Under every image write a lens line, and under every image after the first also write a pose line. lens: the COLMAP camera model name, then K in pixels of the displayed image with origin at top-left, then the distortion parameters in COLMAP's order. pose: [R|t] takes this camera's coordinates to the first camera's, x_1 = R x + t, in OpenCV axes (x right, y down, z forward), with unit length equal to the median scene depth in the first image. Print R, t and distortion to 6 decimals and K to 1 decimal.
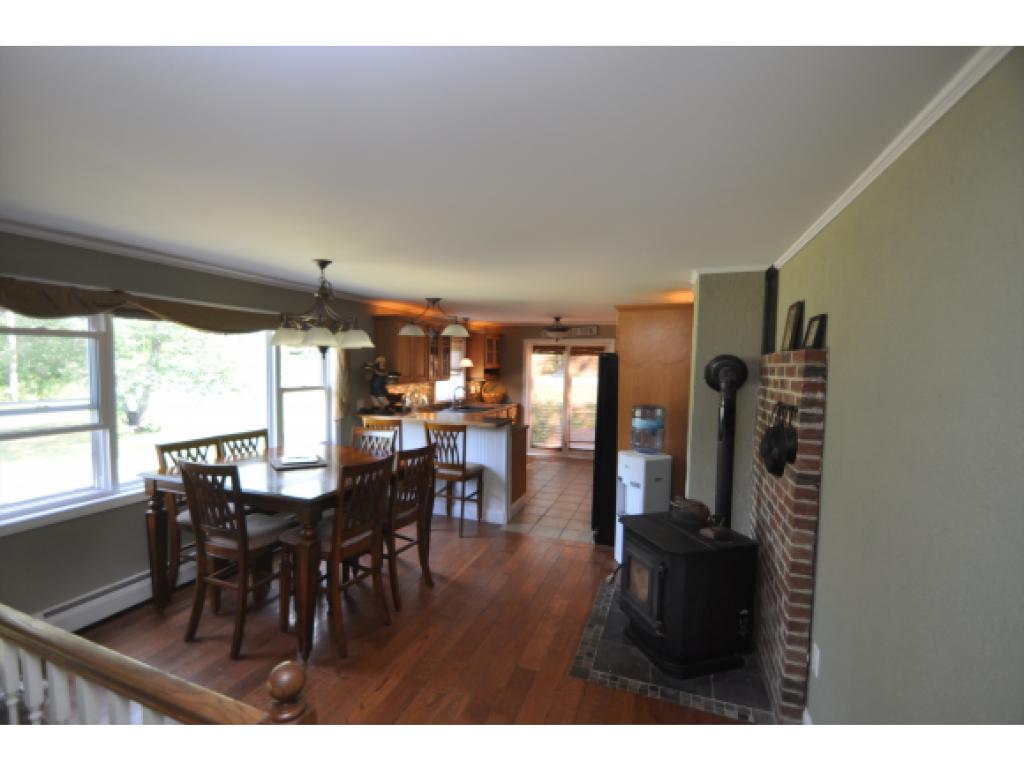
lens RADIAL K [[452.5, 0, 494.1], [0, 452.5, 388.6], [0, 0, 1]] dist [0.000321, -0.012351]
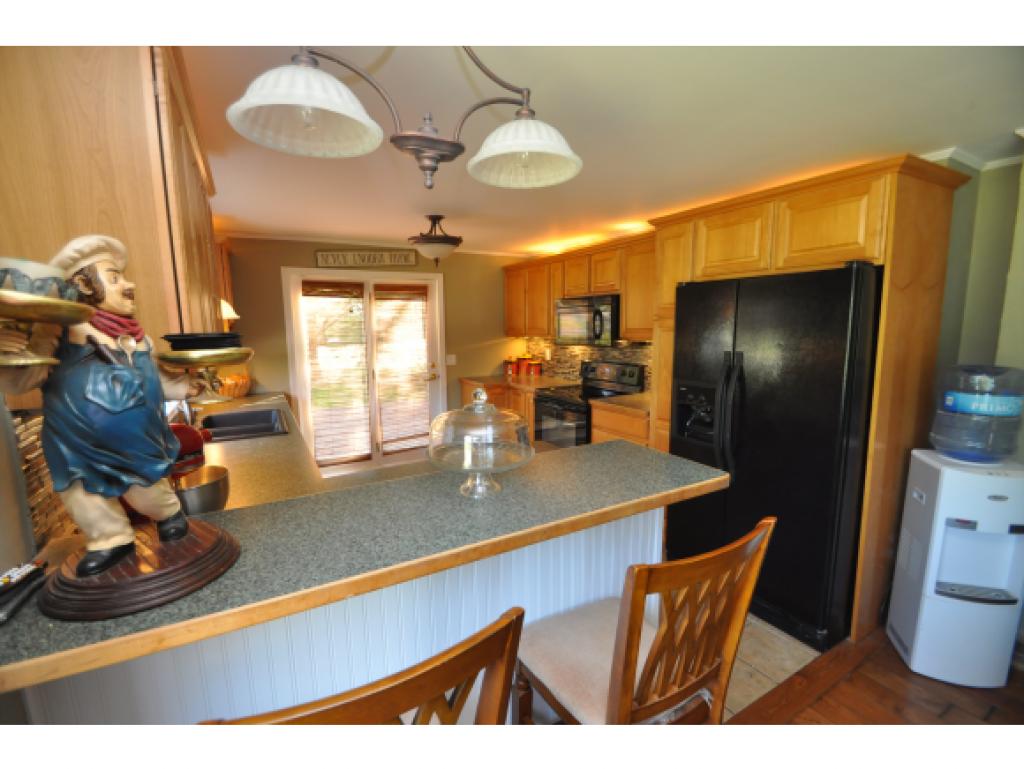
lens RADIAL K [[452.5, 0, 494.1], [0, 452.5, 388.6], [0, 0, 1]] dist [0.000321, -0.012351]
pose [[0.646333, -0.133843, 0.751226, -0.463892], [0.072833, 0.990823, 0.113868, -0.034697], [-0.759572, -0.018882, 0.650149, 1.225815]]
